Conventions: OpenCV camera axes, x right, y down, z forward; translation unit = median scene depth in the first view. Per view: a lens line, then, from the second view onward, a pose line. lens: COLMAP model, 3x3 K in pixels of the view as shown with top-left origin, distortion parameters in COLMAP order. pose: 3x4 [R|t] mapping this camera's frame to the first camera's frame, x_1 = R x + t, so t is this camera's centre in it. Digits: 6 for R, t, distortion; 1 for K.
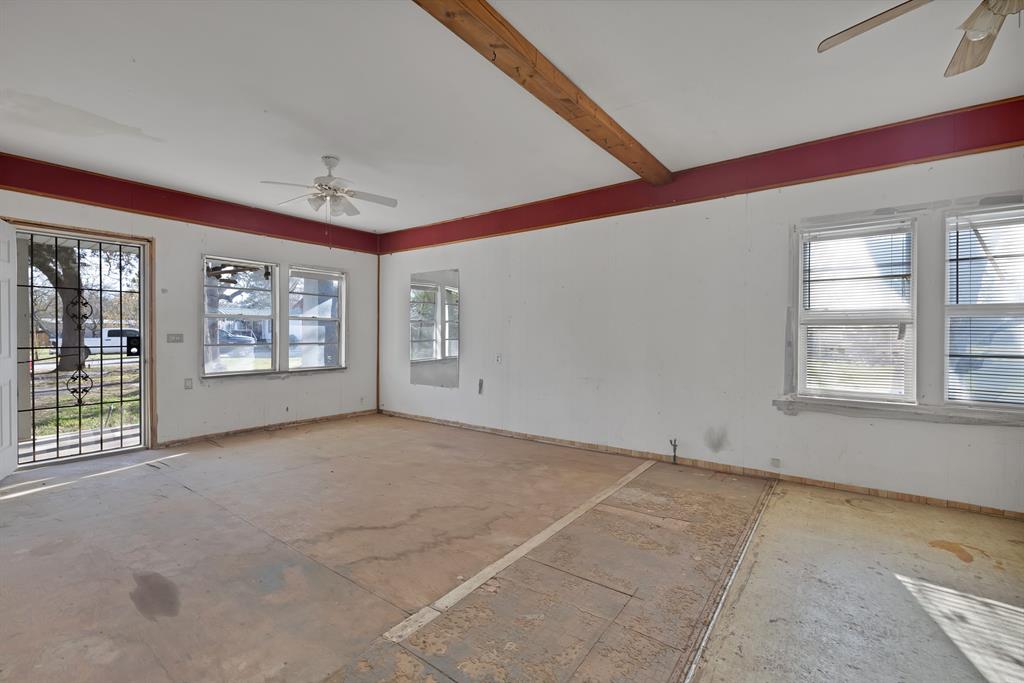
lens RADIAL K [[434.6, 0, 509.9], [0, 434.6, 337.9], [0, 0, 1]] dist [-0.000843, 0.001221]
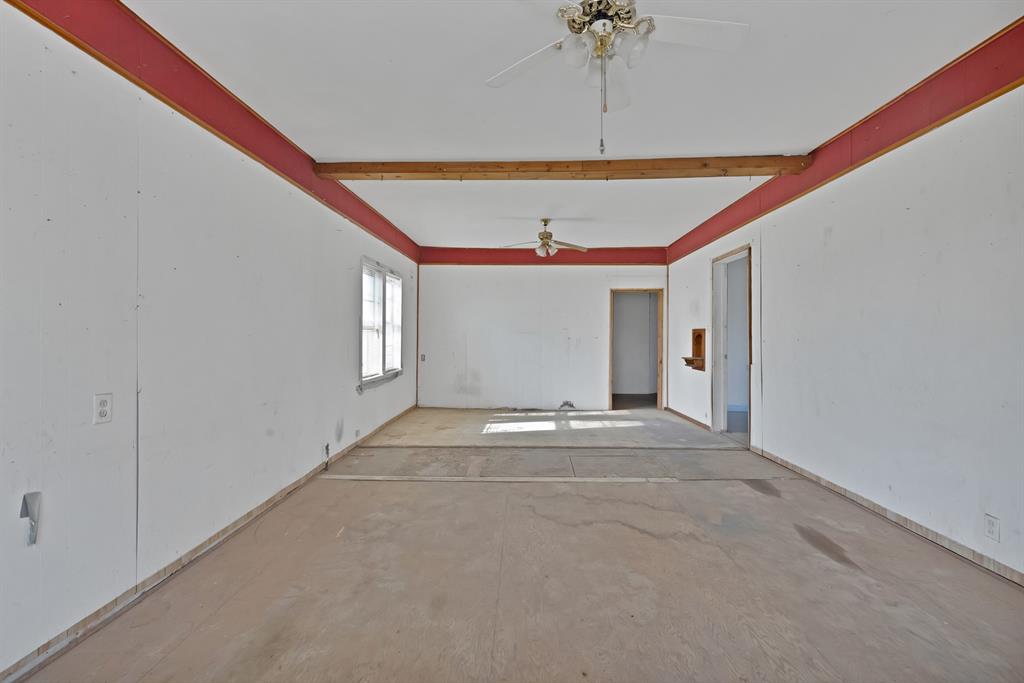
lens RADIAL K [[434.6, 0, 513.0], [0, 434.6, 342.6], [0, 0, 1]] dist [-0.000843, 0.001221]
pose [[-0.564491, -0.015360, 0.825296, -0.811033], [0.009090, 0.999651, 0.024823, -0.019030], [-0.825389, 0.021514, -0.564154, 1.473191]]
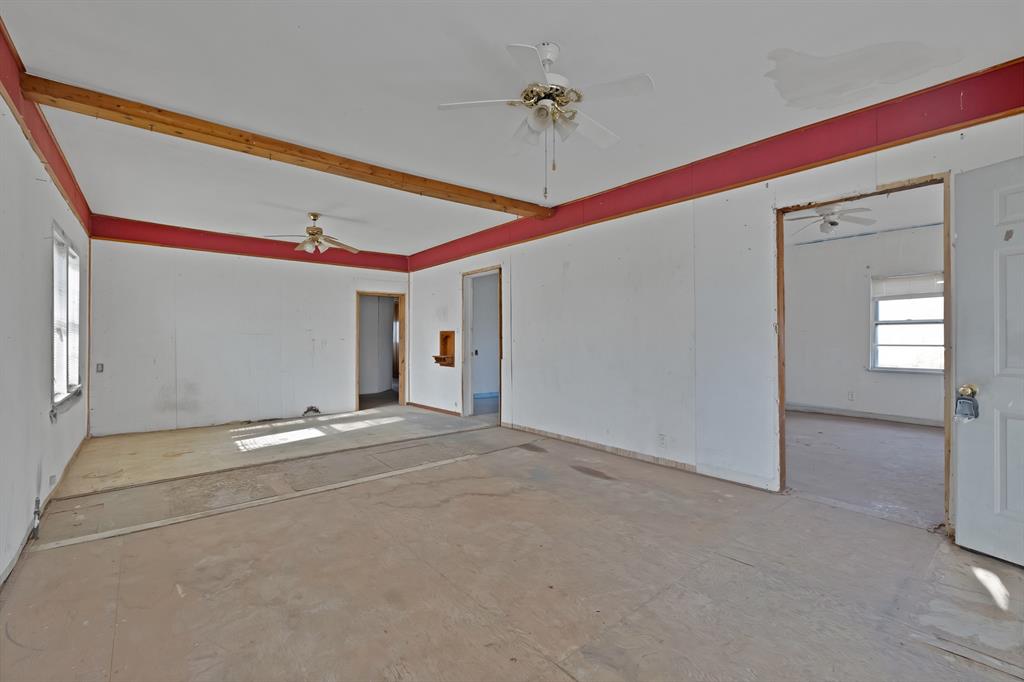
lens RADIAL K [[434.6, 0, 502.4], [0, 434.6, 338.4], [0, 0, 1]] dist [-0.000843, 0.001221]
pose [[-0.966024, 0.000207, 0.258452, -0.564401], [0.003941, 0.999895, 0.013931, -0.015368], [-0.258422, 0.014476, -0.965924, 1.771287]]
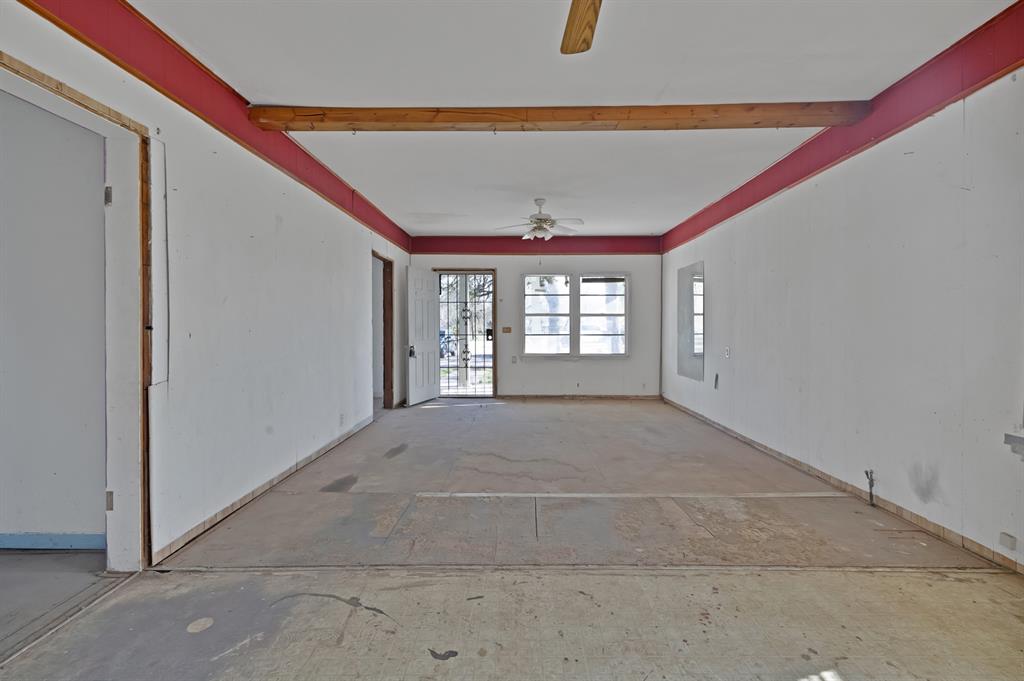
lens RADIAL K [[443.8, 0, 528.8], [0, 443.8, 329.5], [0, 0, 1]] dist [-0.001600, 0.001087]
pose [[0.604230, -0.001085, -0.796810, 0.762116], [-0.004685, 0.999977, -0.004914, 0.008362], [0.796796, 0.006702, 0.604211, 0.131081]]
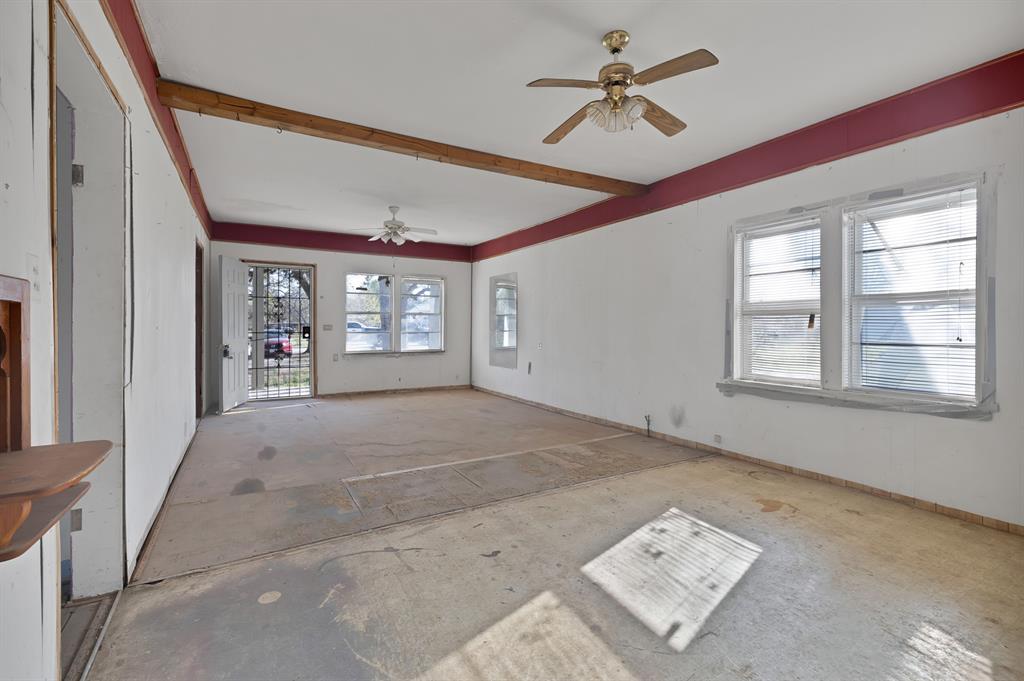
lens RADIAL K [[443.8, 0, 518.4], [0, 443.8, 327.8], [0, 0, 1]] dist [-0.001600, 0.001087]
pose [[0.925572, 0.001075, -0.378570, 0.620281], [-0.003689, 0.999974, -0.006181, 0.011610], [0.378553, 0.007118, 0.925552, -0.276558]]
